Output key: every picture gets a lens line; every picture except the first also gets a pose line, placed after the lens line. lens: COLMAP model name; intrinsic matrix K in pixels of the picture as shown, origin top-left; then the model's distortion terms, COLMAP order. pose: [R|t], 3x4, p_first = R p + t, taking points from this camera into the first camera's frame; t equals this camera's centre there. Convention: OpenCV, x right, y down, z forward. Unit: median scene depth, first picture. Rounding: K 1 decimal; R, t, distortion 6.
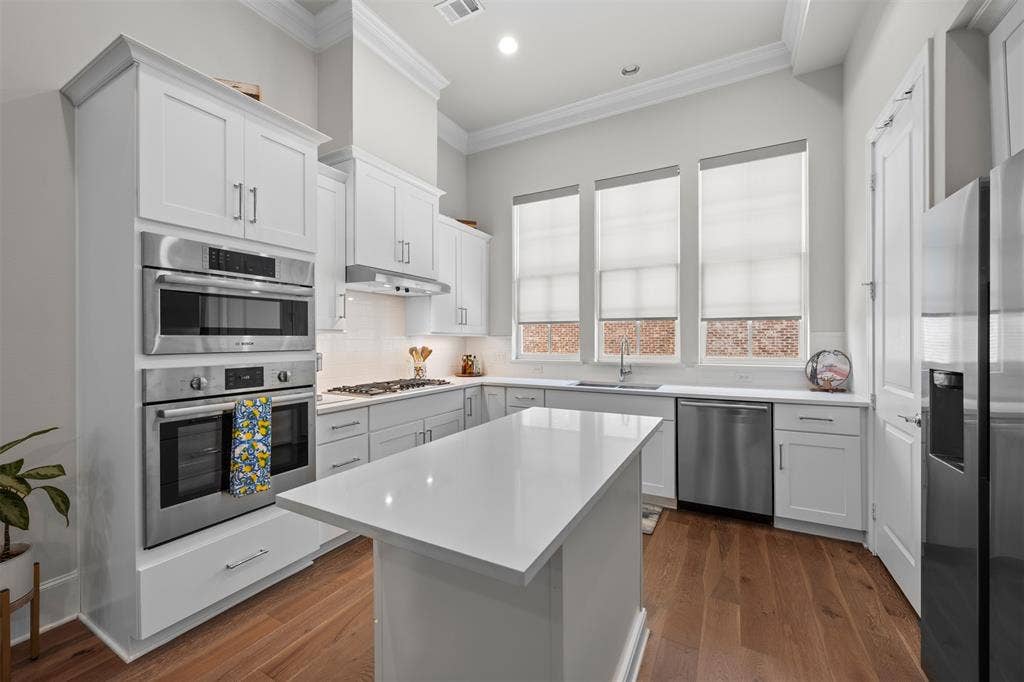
lens RADIAL K [[396.3, 0, 508.4], [0, 396.3, 343.4], [0, 0, 1]] dist [-0.005590, 0.000622]
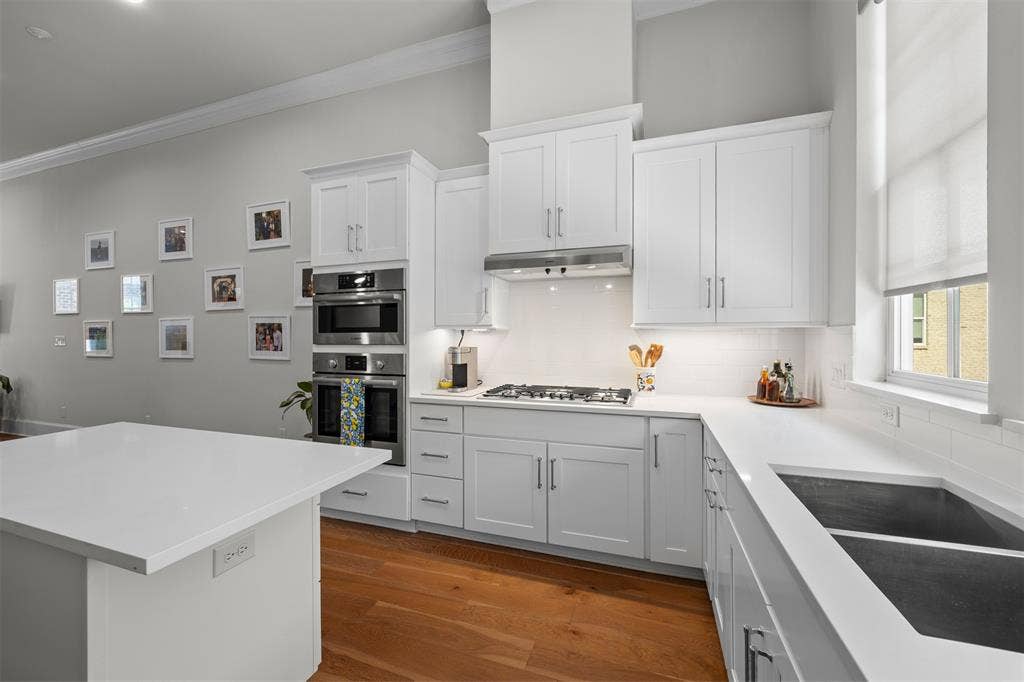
lens RADIAL K [[396.3, 0, 518.6], [0, 396.3, 335.1], [0, 0, 1]] dist [-0.005590, 0.000622]
pose [[0.185279, 0.002770, -0.982682, 0.758339], [-0.003423, 0.999992, 0.002174, -0.014859], [0.982680, 0.002961, 0.185287, 1.216562]]
